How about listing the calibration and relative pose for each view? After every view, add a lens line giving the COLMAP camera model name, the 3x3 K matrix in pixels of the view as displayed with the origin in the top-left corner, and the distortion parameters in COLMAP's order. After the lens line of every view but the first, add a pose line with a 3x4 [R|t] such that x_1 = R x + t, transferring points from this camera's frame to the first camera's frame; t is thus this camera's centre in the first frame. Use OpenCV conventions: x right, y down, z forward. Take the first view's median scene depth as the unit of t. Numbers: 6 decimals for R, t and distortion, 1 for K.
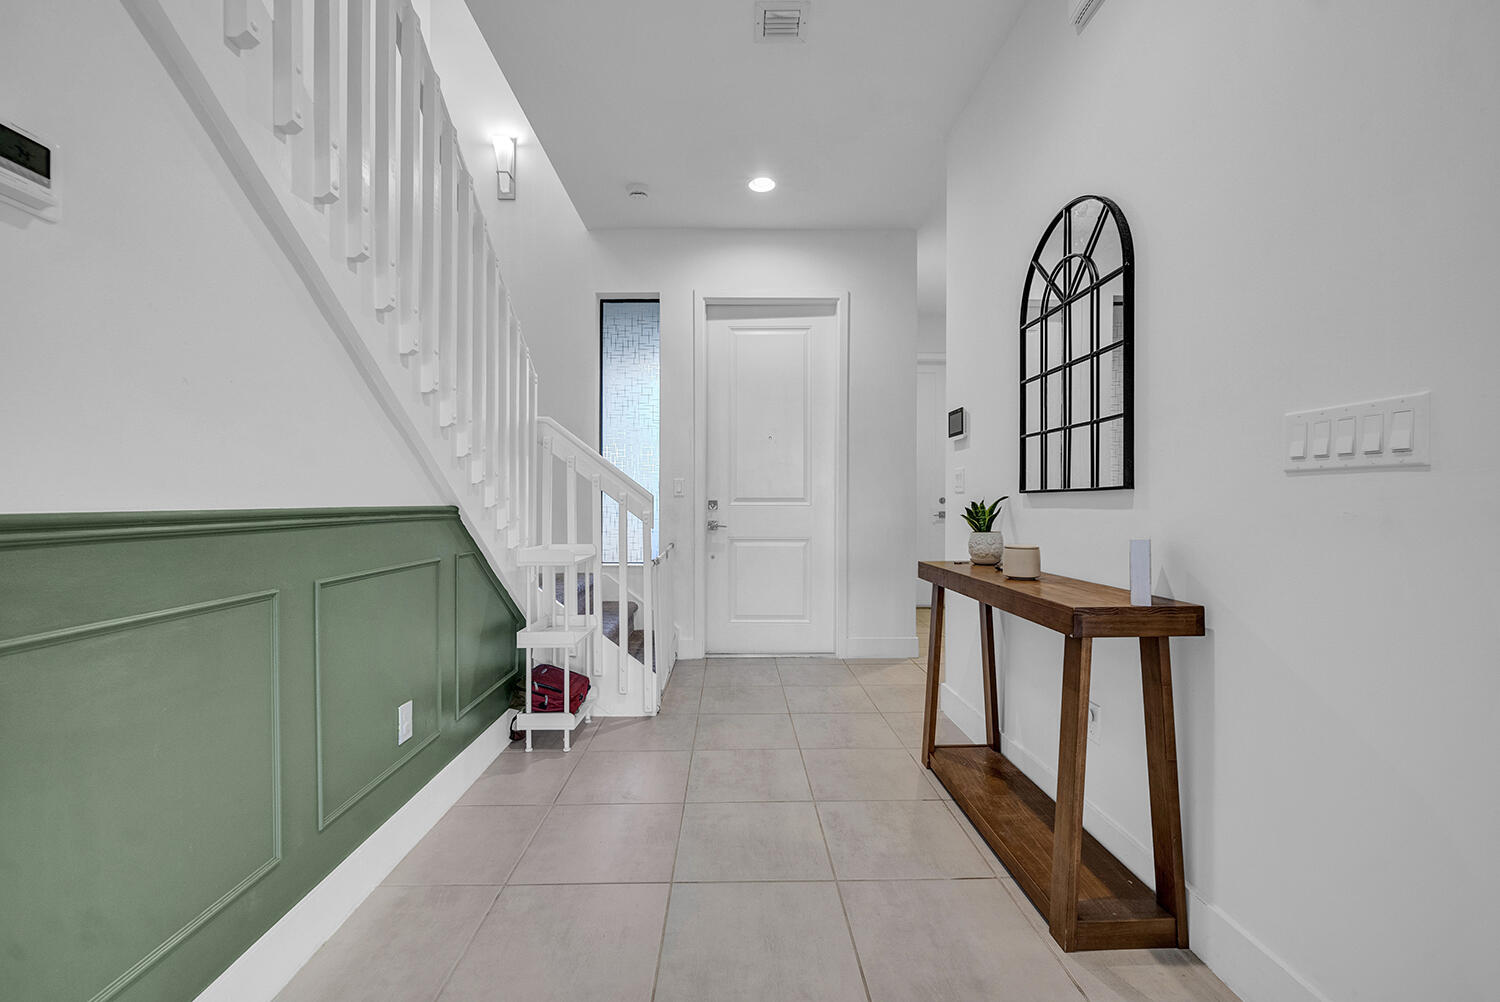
lens RADIAL K [[606.0, 0, 749.2], [0, 606.0, 498.5], [0, 0, 1]] dist [0.000716, 0.000166]
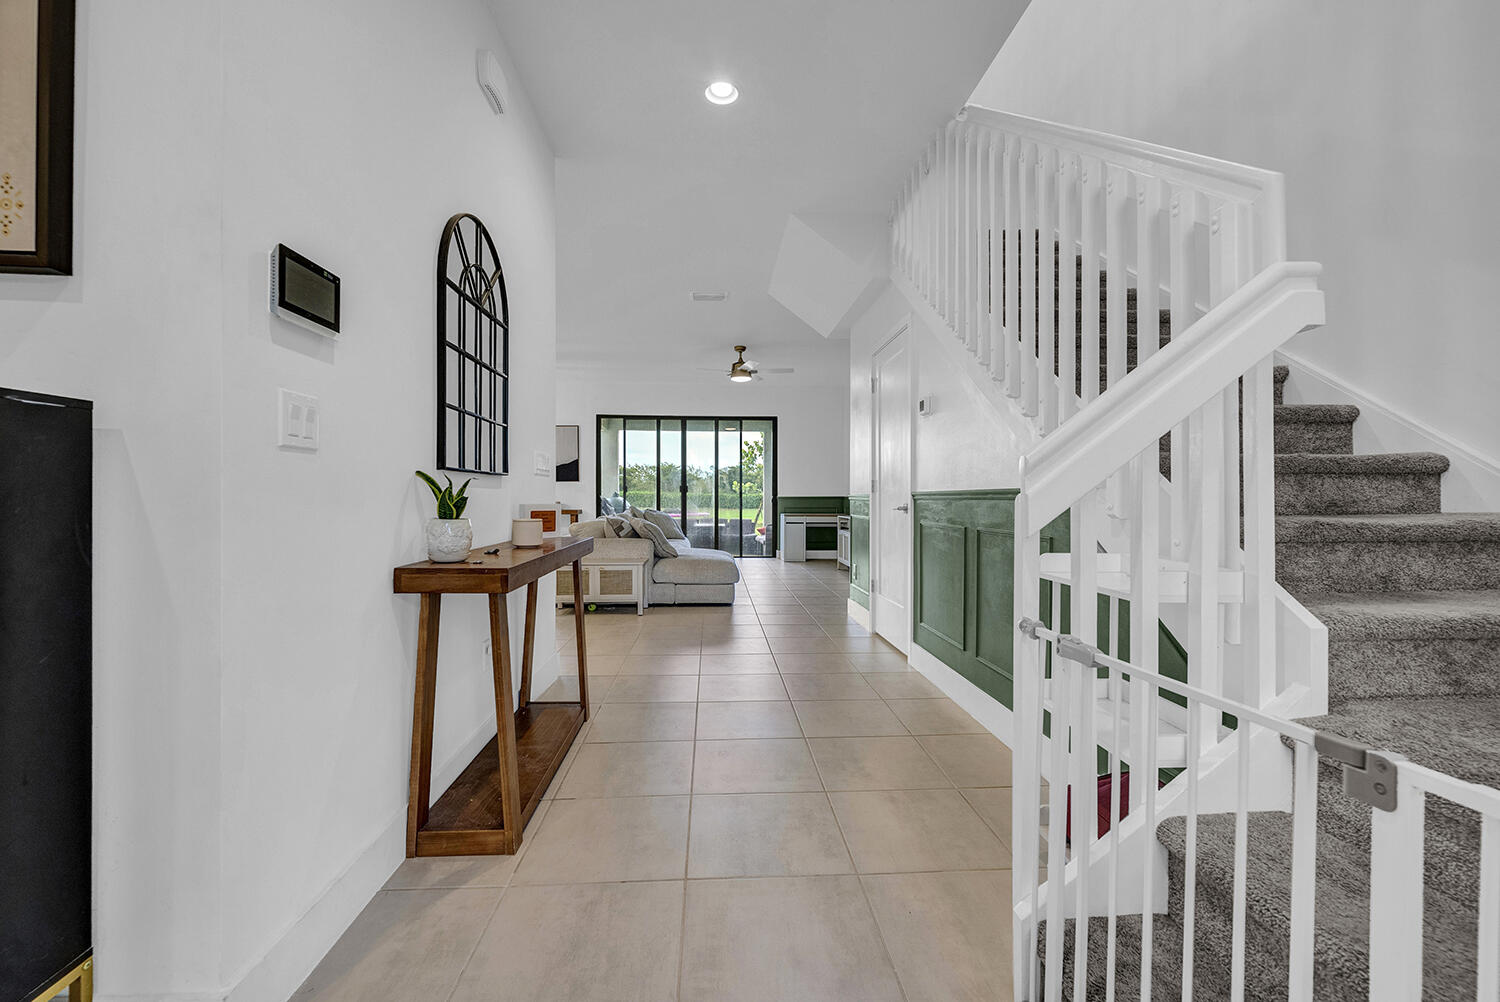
lens RADIAL K [[606.0, 0, 749.2], [0, 606.0, 498.5], [0, 0, 1]] dist [0.000716, 0.000166]
pose [[-0.999590, -0.009544, -0.026988, 0.042356], [-0.009399, 0.999941, -0.005482, 0.031442], [0.027039, -0.005227, -0.999621, 1.747383]]
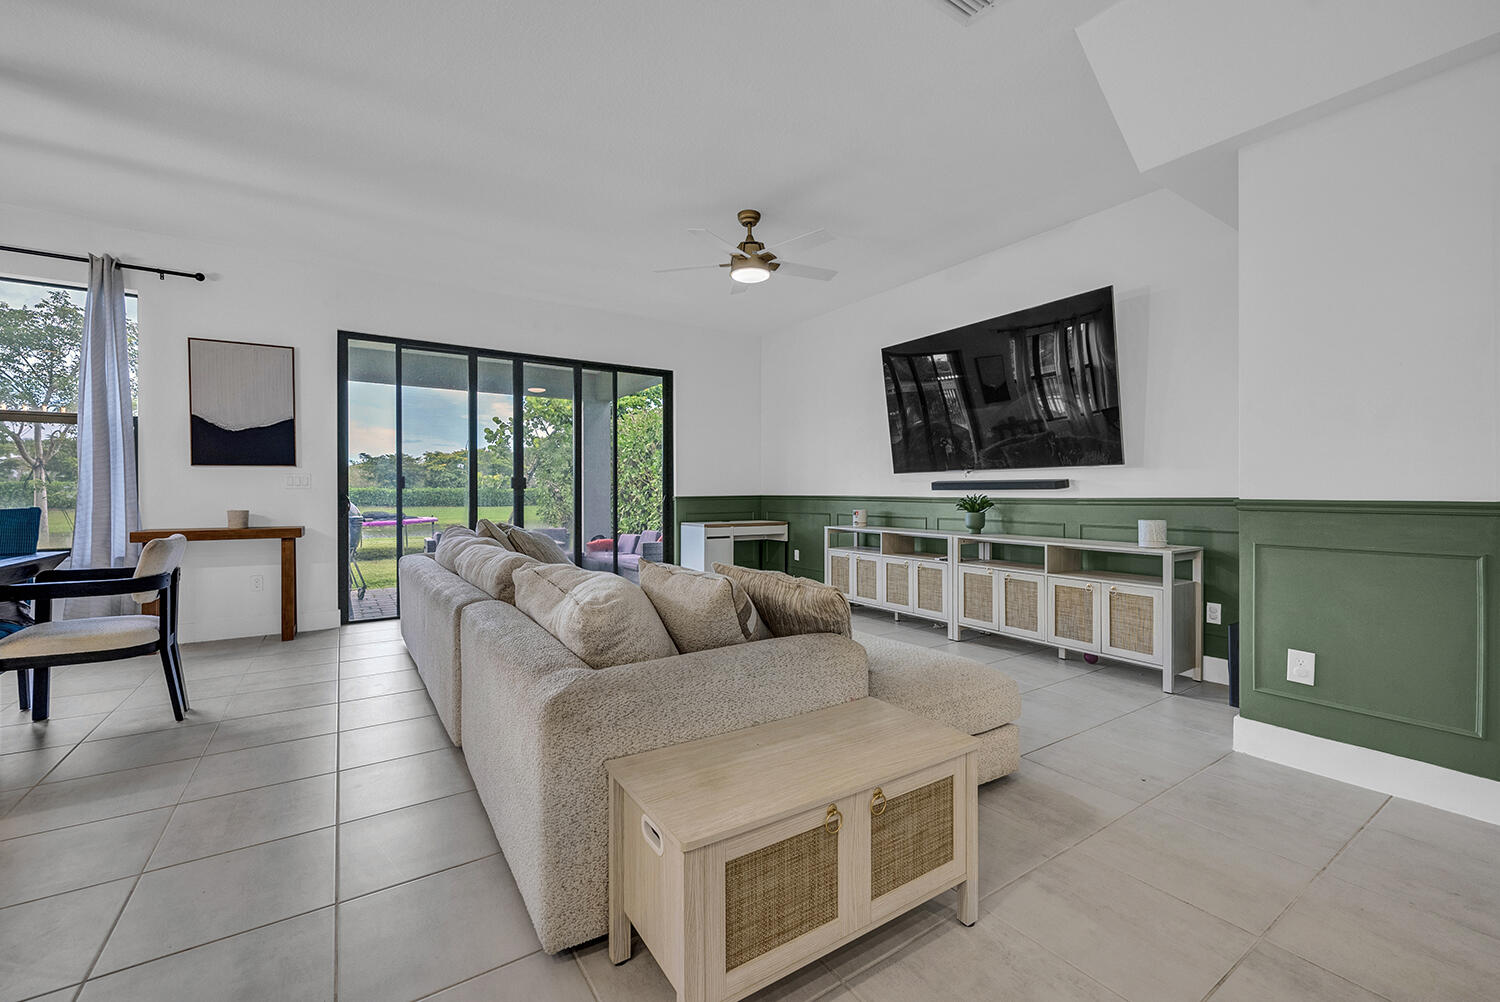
lens RADIAL K [[613.5, 0, 754.3], [0, 613.5, 497.0], [0, 0, 1]] dist [-0.001205, -0.000119]
pose [[-0.848936, -0.001386, -0.528493, 0.213412], [-0.000291, 0.999998, -0.002154, 0.025471], [0.528495, -0.001675, -0.848935, 1.397052]]
